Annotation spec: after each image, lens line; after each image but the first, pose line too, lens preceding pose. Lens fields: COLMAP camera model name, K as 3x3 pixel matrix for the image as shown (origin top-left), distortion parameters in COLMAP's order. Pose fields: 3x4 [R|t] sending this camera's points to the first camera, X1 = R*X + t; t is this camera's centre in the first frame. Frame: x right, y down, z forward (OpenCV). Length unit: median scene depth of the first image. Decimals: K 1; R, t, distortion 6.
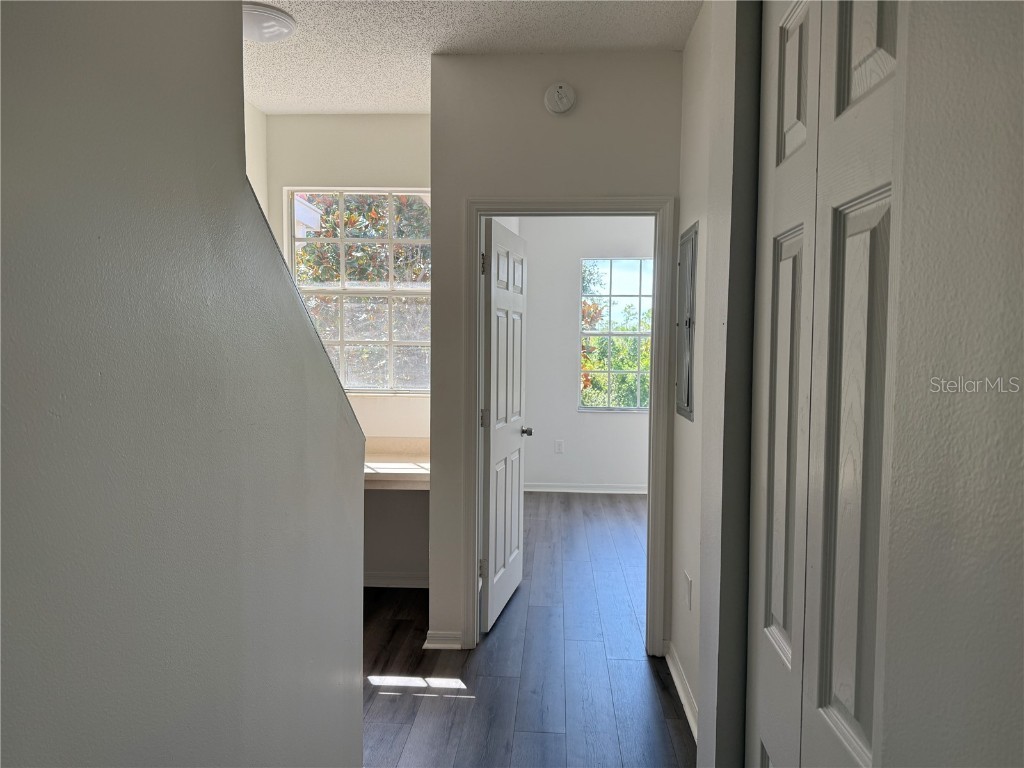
lens RADIAL K [[721.0, 0, 512.0], [0, 721.0, 384.0], [0, 0, 1]] dist [0.036660, -0.030157]
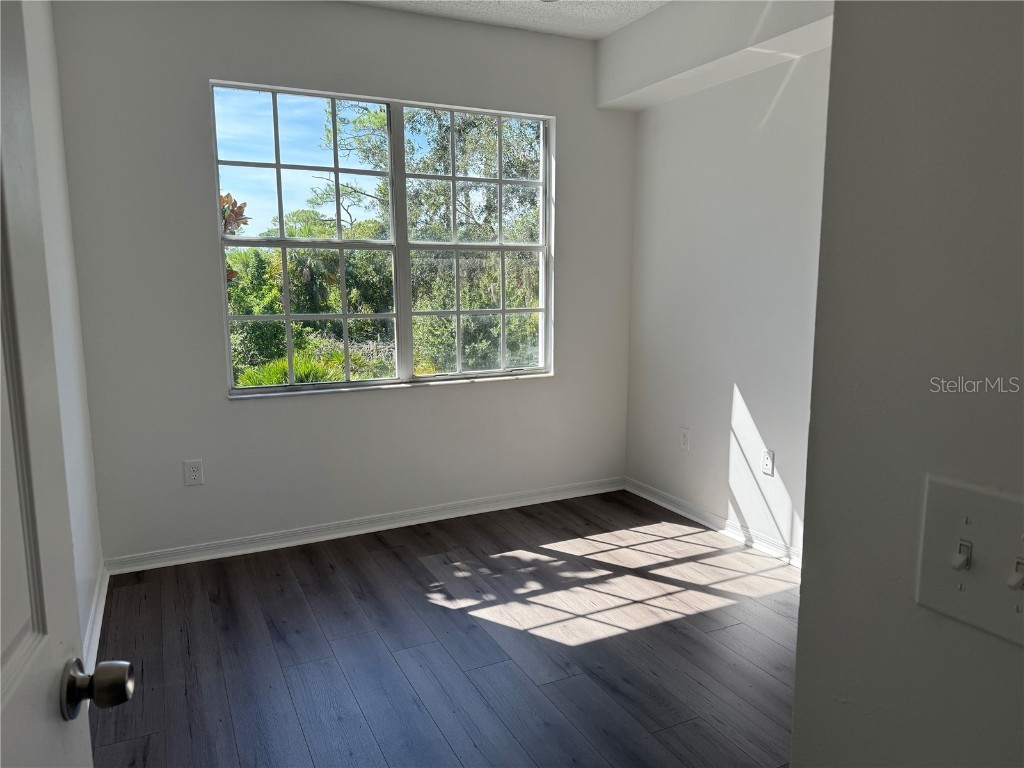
lens RADIAL K [[721.0, 0, 510.5], [0, 721.0, 386.0], [0, 0, 1]] dist [0.036660, -0.030157]
pose [[0.867307, -0.082354, 0.490914, 0.016048], [0.032386, 0.993465, 0.109445, -0.019955], [-0.496720, -0.079024, 0.864306, 0.499258]]
